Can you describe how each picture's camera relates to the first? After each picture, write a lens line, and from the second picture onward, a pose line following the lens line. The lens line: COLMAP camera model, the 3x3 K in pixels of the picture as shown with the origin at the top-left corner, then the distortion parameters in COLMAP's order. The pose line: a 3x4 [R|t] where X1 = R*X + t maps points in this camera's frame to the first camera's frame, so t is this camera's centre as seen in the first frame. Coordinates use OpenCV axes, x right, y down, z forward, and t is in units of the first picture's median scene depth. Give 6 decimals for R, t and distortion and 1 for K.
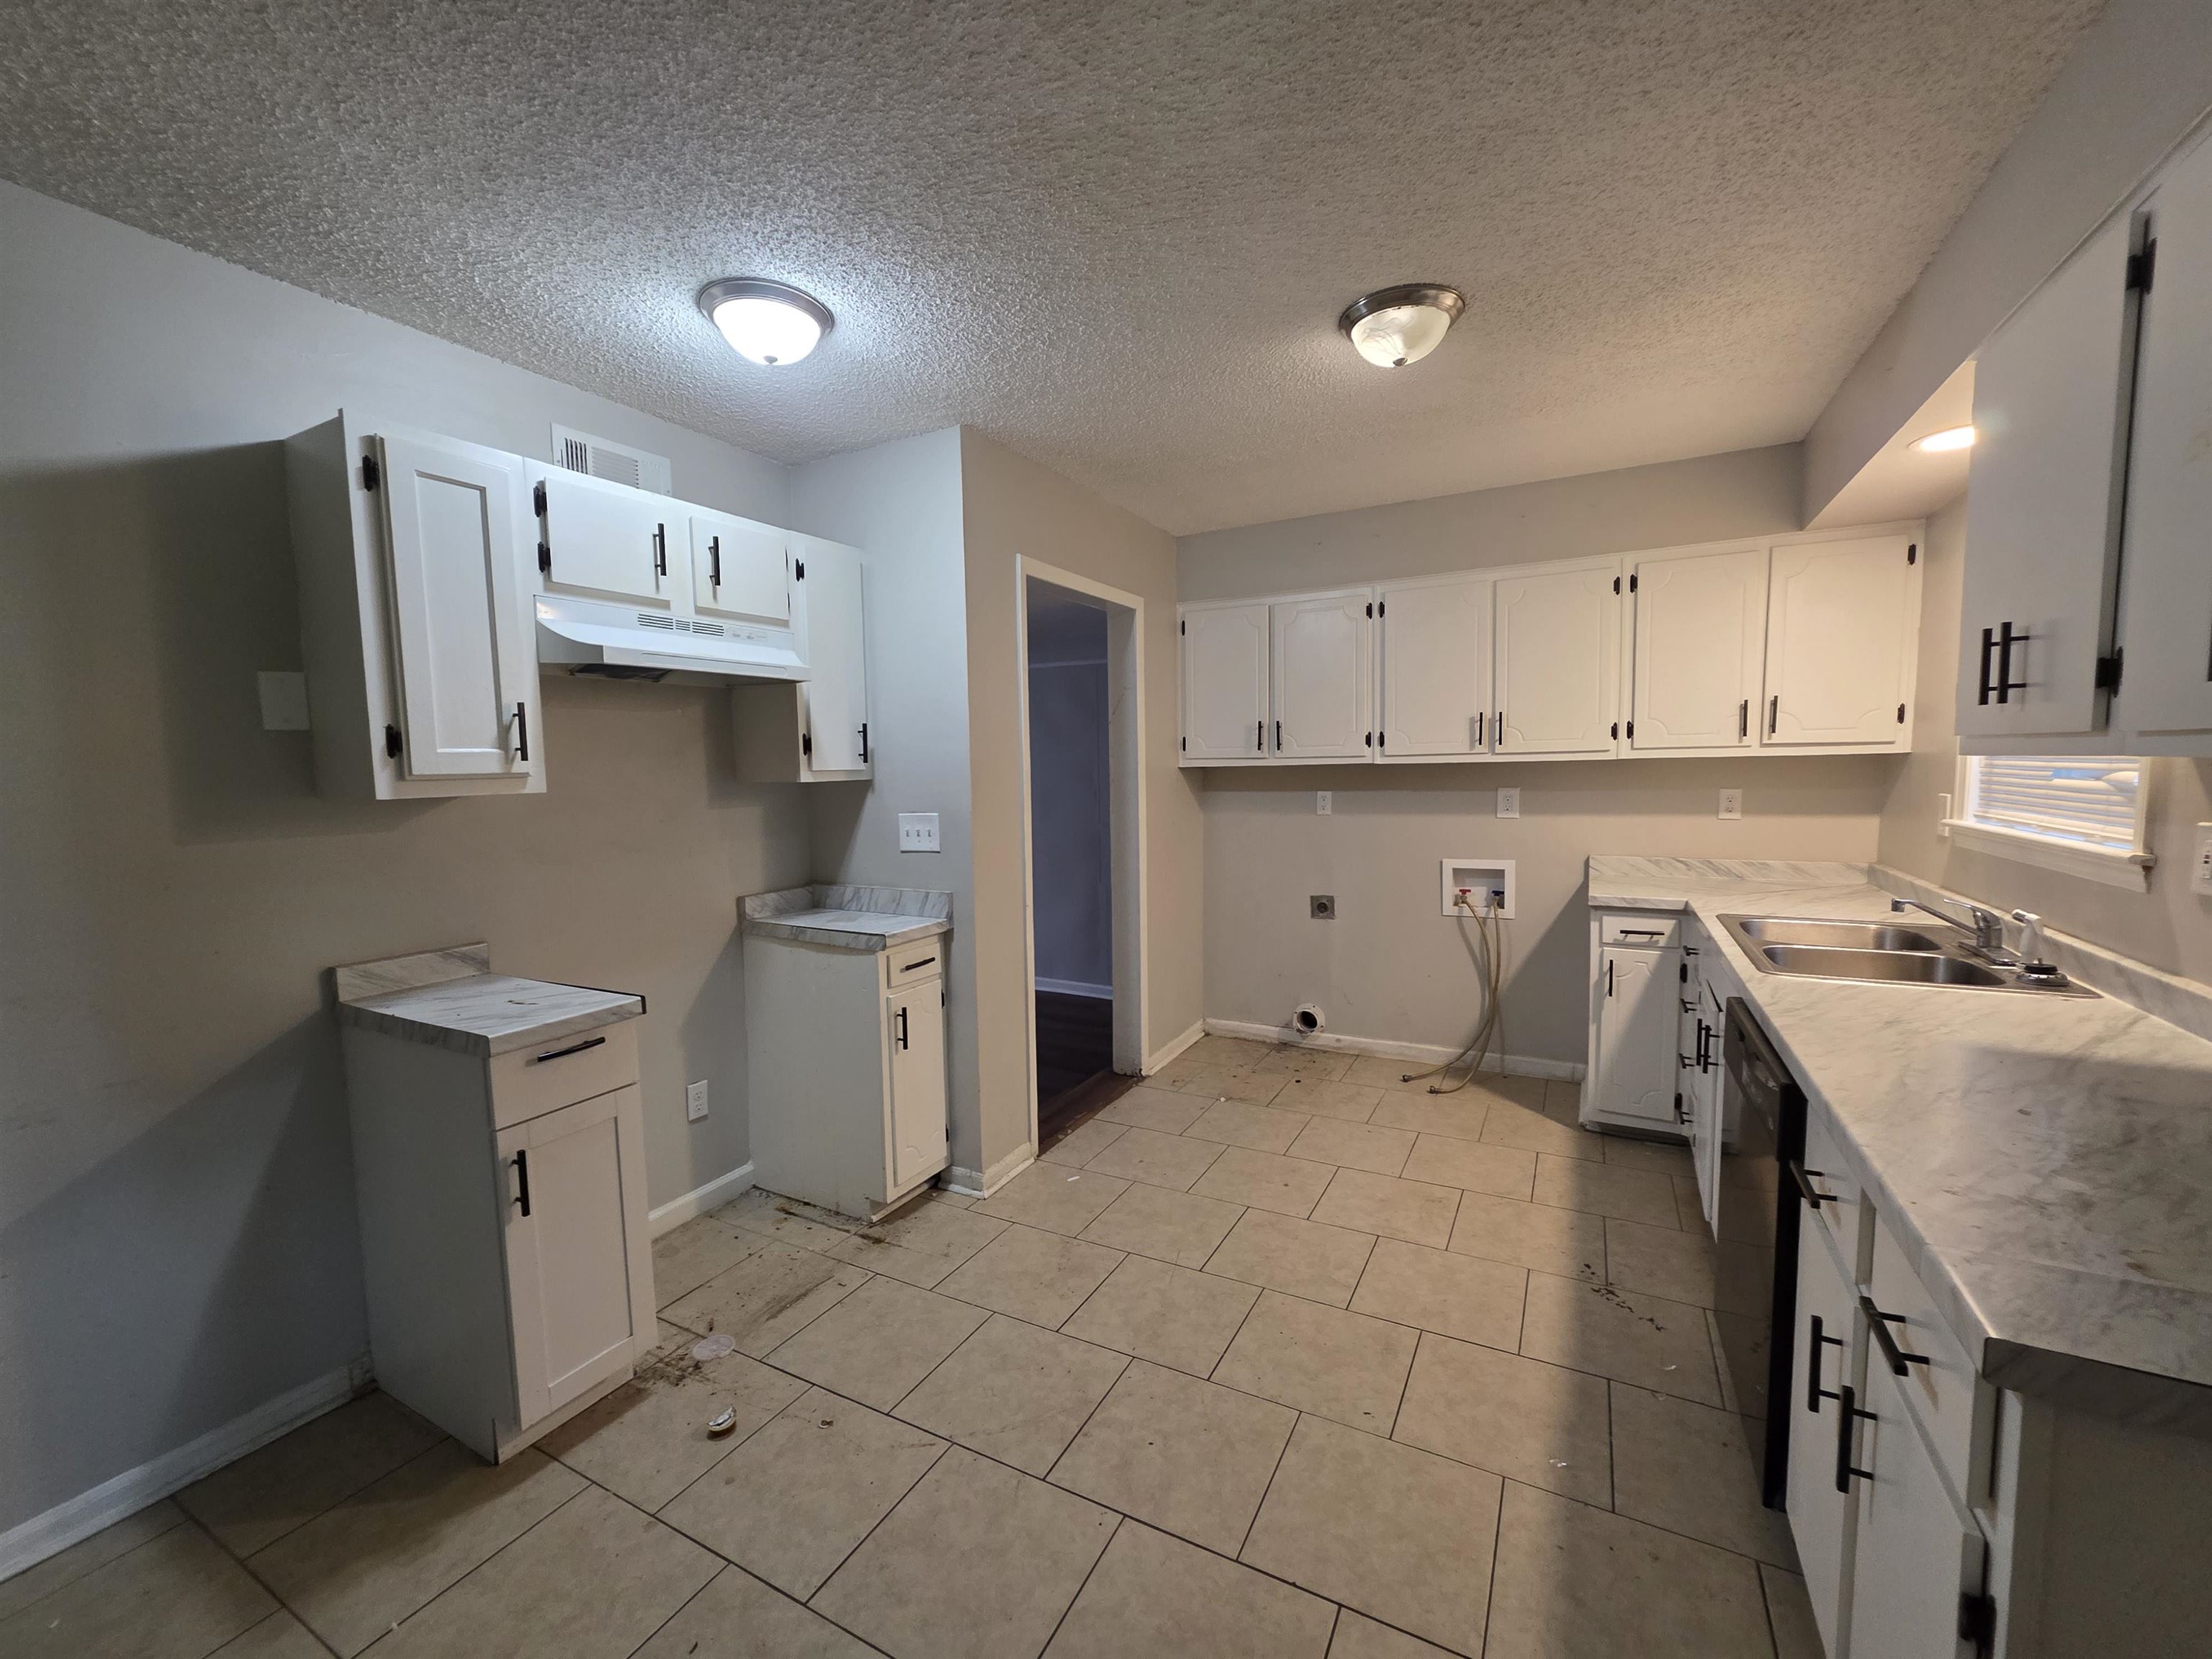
lens RADIAL K [[892.3, 0, 1111.8], [0, 892.3, 839.5], [0, 0, 1]] dist [-0.000087, 0.000010]
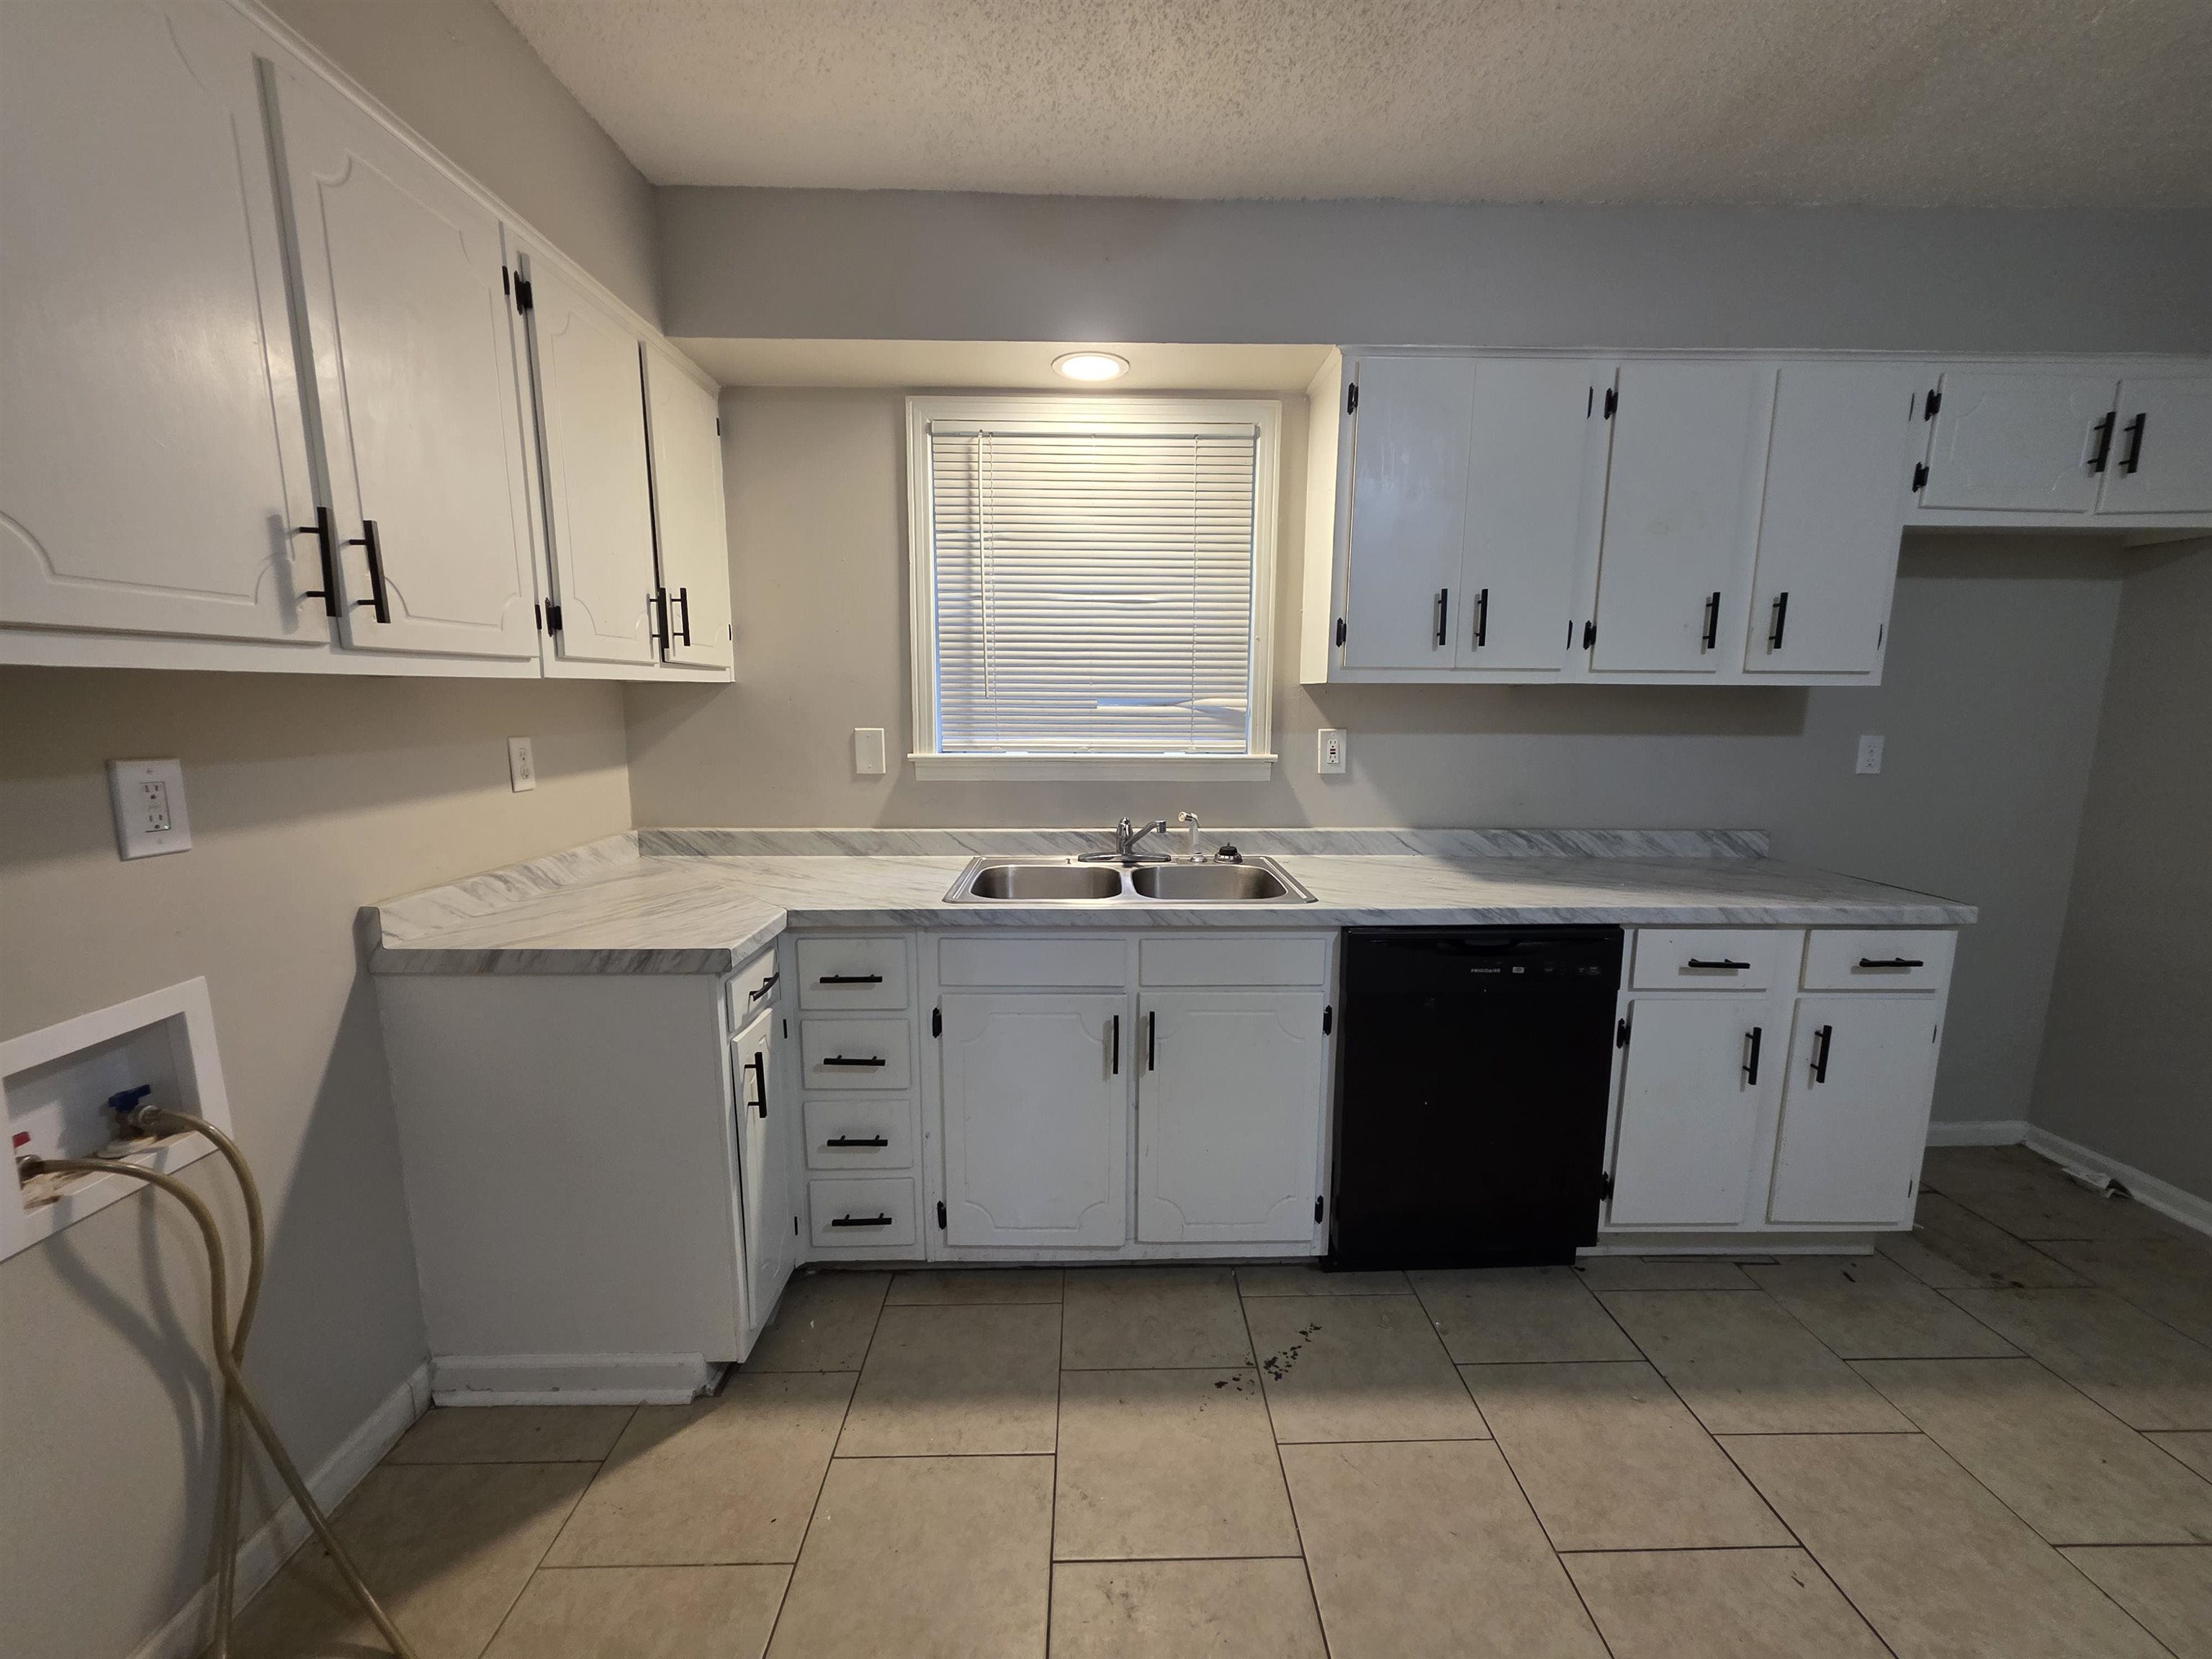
lens RADIAL K [[892.3, 0, 1111.8], [0, 892.3, 839.5], [0, 0, 1]] dist [-0.000087, 0.000010]
pose [[-0.489384, -0.122782, 0.863382, 0.003827], [0.079477, 0.979639, 0.184365, -0.068074], [-0.868439, 0.158844, -0.469661, 0.951635]]
